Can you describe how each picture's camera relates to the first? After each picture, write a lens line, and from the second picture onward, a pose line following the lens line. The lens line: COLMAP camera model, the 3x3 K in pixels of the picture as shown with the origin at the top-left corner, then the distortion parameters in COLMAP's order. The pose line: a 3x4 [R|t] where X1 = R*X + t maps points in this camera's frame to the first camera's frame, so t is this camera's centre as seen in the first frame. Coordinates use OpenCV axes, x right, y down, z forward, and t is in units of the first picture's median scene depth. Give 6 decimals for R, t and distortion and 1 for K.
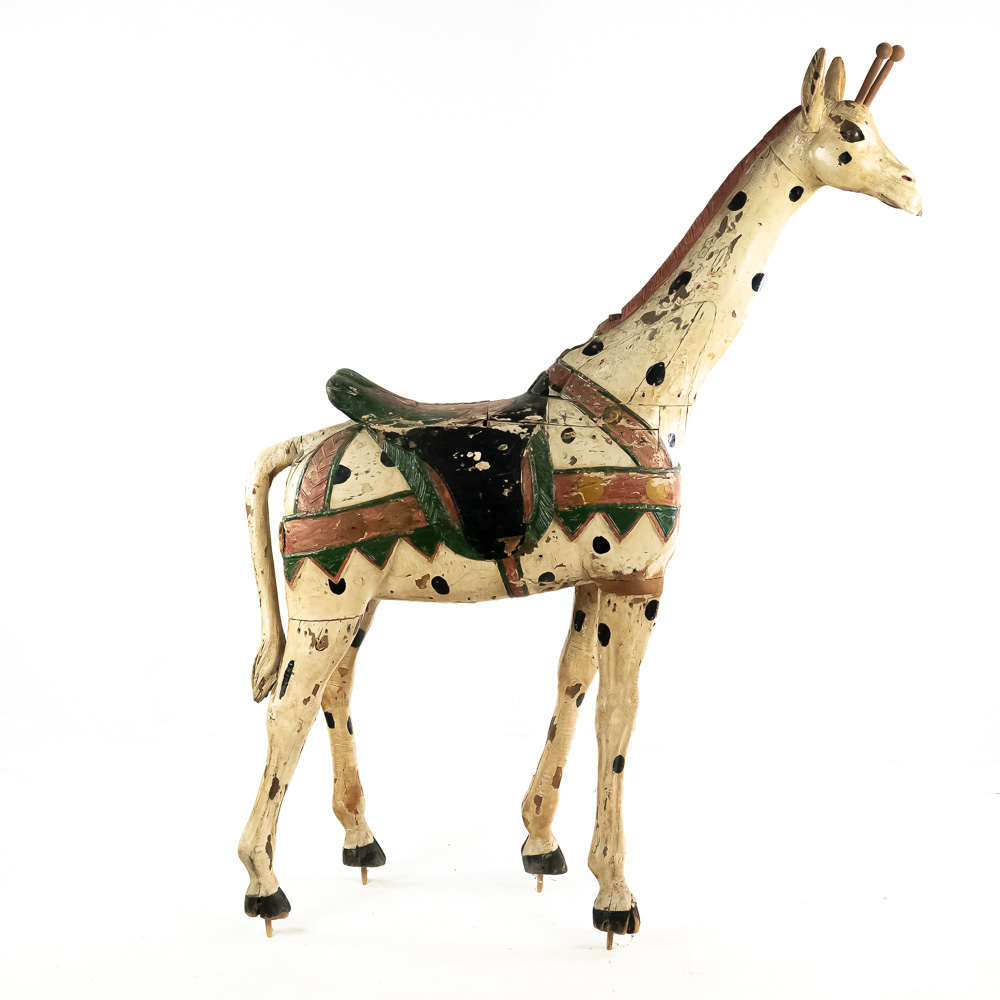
lens RADIAL K [[1663.9, 0, 500.0], [0, 1663.9, 500.0], [0, 0, 1]] dist [0.009064, 0.095693]
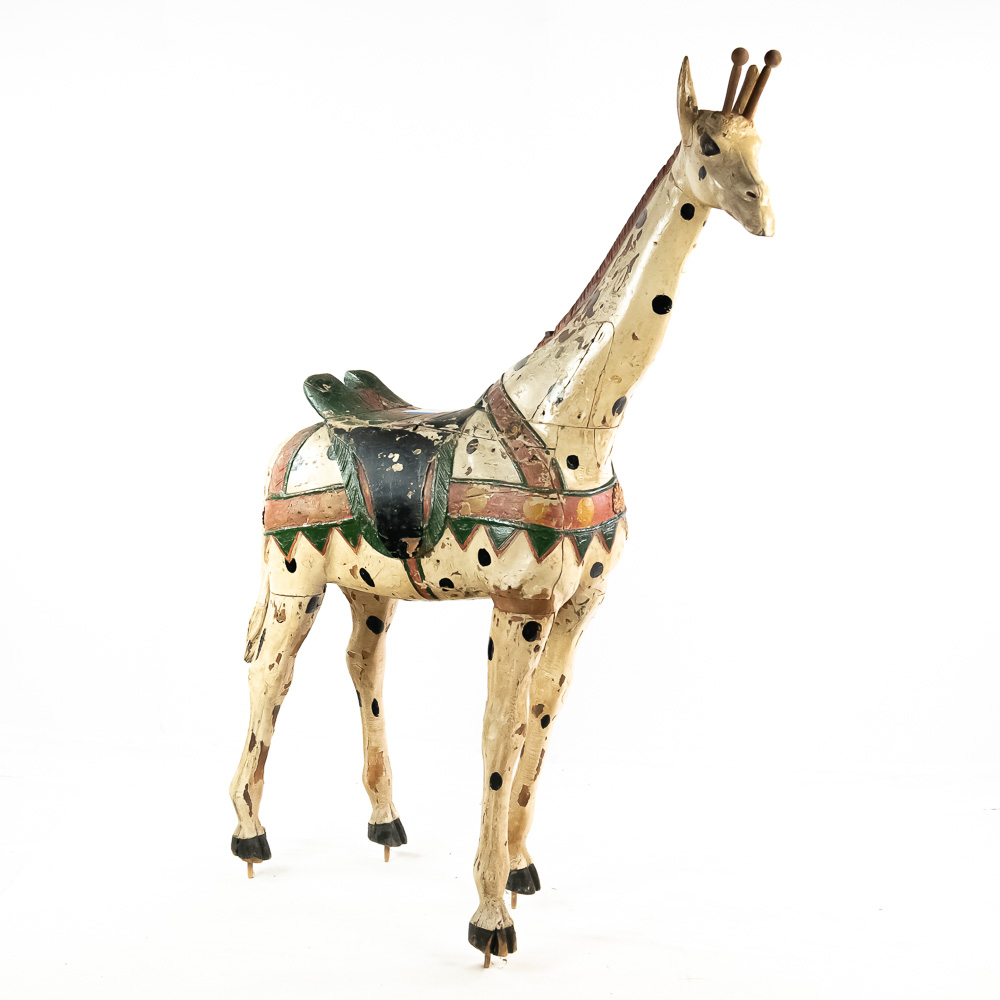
lens RADIAL K [[1688.9, 0, 500.0], [0, 1688.9, 500.0], [0, 0, 1]] dist [0.015888, -0.005524]
pose [[0.818813, 0.108746, -0.563666, 0.636504], [-0.125328, 0.992071, 0.009337, -0.017991], [0.560212, 0.062998, 0.825950, 0.161835]]
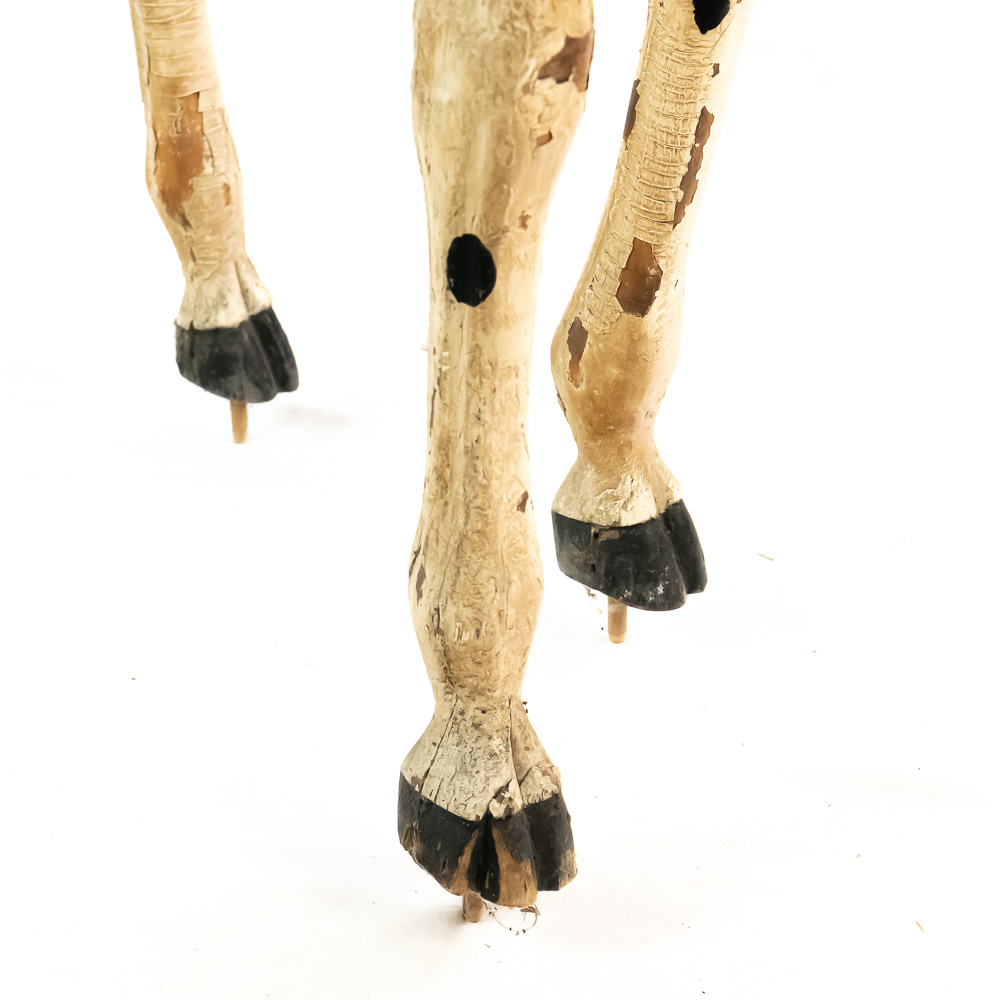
lens RADIAL K [[2910.1, 0, 500.0], [0, 2910.1, 500.0], [0, 0, 1]] dist [0.075743, 0.415424]
pose [[0.750255, 0.298430, -0.589963, 0.342892], [-0.100278, 0.933372, 0.344618, 0.043733], [0.653499, -0.199391, 0.730193, 0.700048]]
